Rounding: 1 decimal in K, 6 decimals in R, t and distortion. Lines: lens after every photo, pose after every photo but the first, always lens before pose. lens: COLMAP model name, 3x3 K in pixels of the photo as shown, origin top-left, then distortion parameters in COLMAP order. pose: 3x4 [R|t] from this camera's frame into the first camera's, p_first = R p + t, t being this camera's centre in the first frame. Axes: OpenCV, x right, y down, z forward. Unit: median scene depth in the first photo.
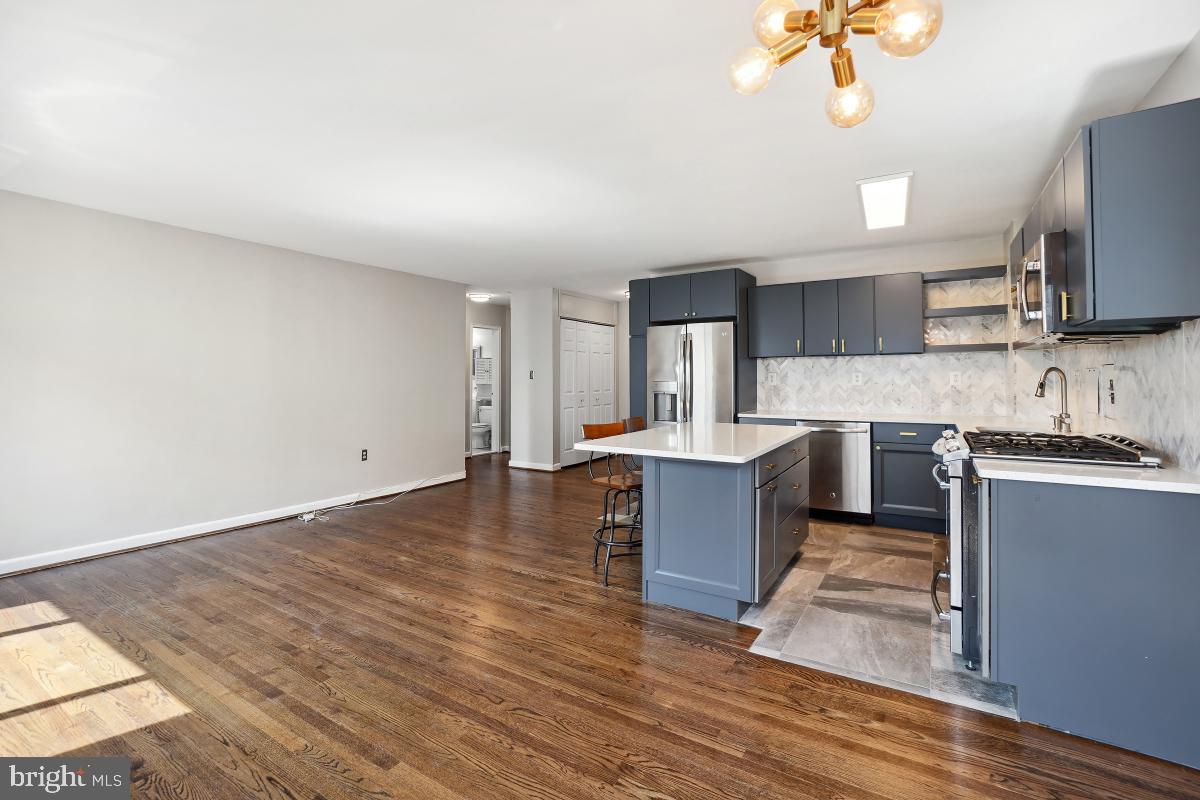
lens RADIAL K [[547.9, 0, 593.6], [0, 547.9, 372.1], [0, 0, 1]] dist [-0.056661, 0.027083]
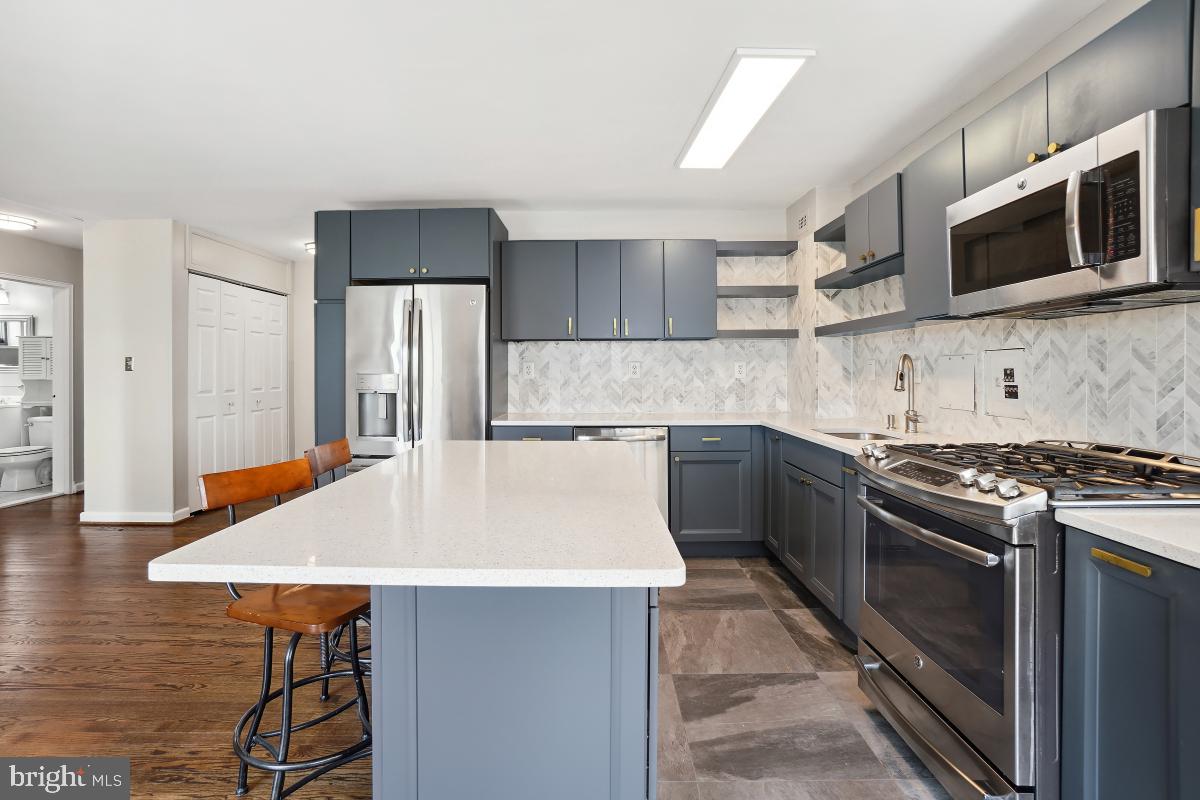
lens RADIAL K [[547.9, 0, 593.6], [0, 547.9, 372.1], [0, 0, 1]] dist [-0.056661, 0.027083]
pose [[0.849253, 0.000887, 0.527985, 0.012335], [-0.006025, 0.999950, 0.008011, 0.009092], [-0.527951, -0.009984, 0.849216, 0.348692]]
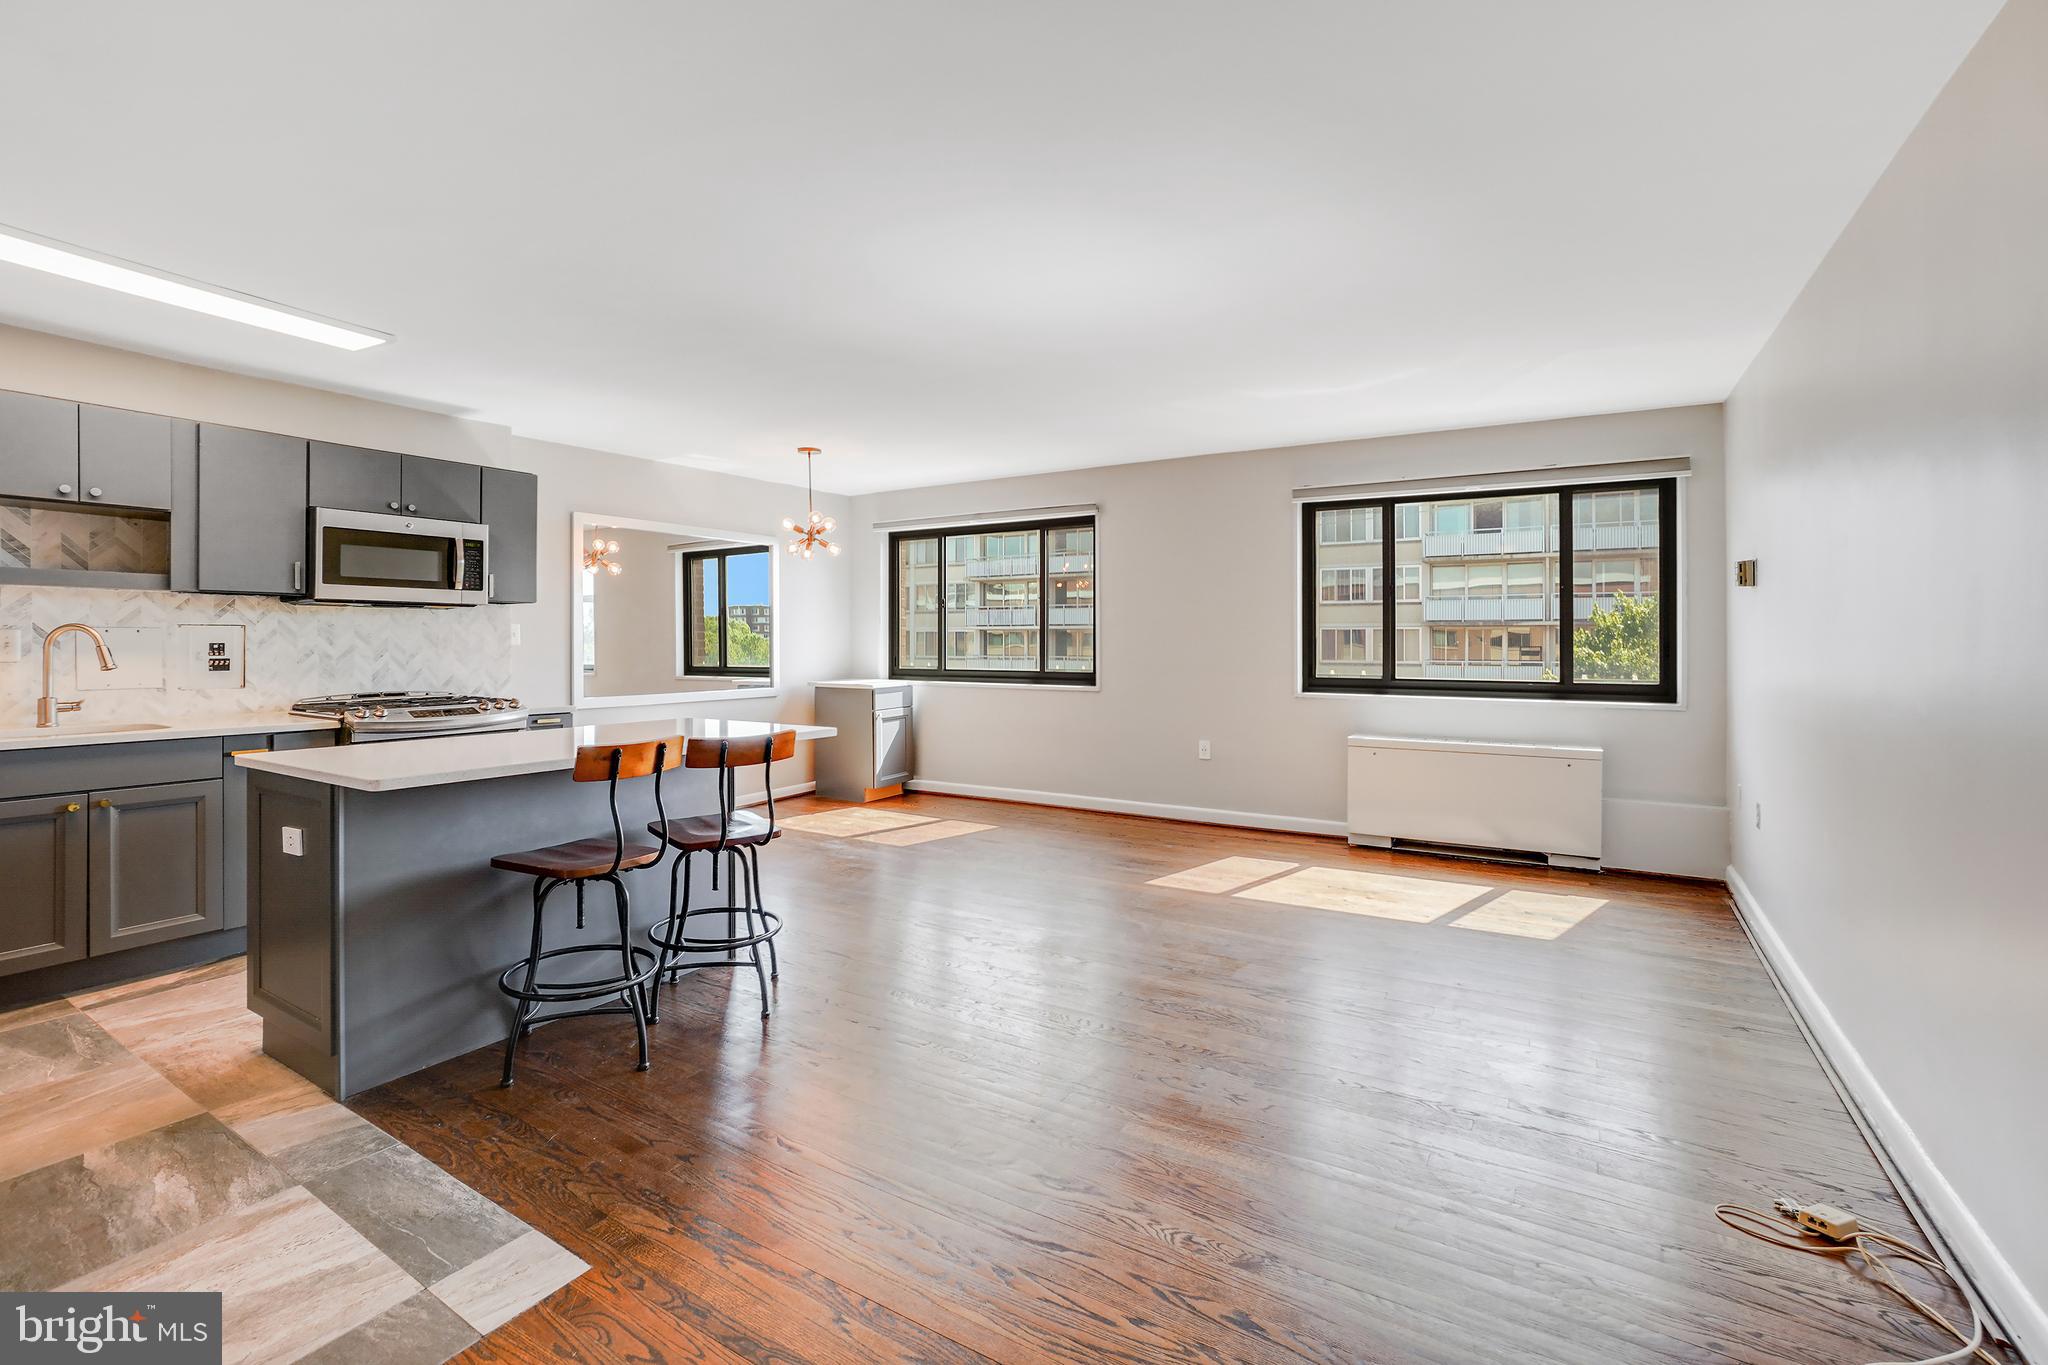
lens RADIAL K [[908.5, 0, 1018.9], [0, 908.5, 647.7], [0, 0, 1]] dist [-0.055903, 0.024214]
pose [[-0.999962, 0.002711, -0.008345, -0.160395], [0.002755, 0.999982, -0.005270, 0.017505], [0.008330, -0.005293, -0.999951, 1.303677]]
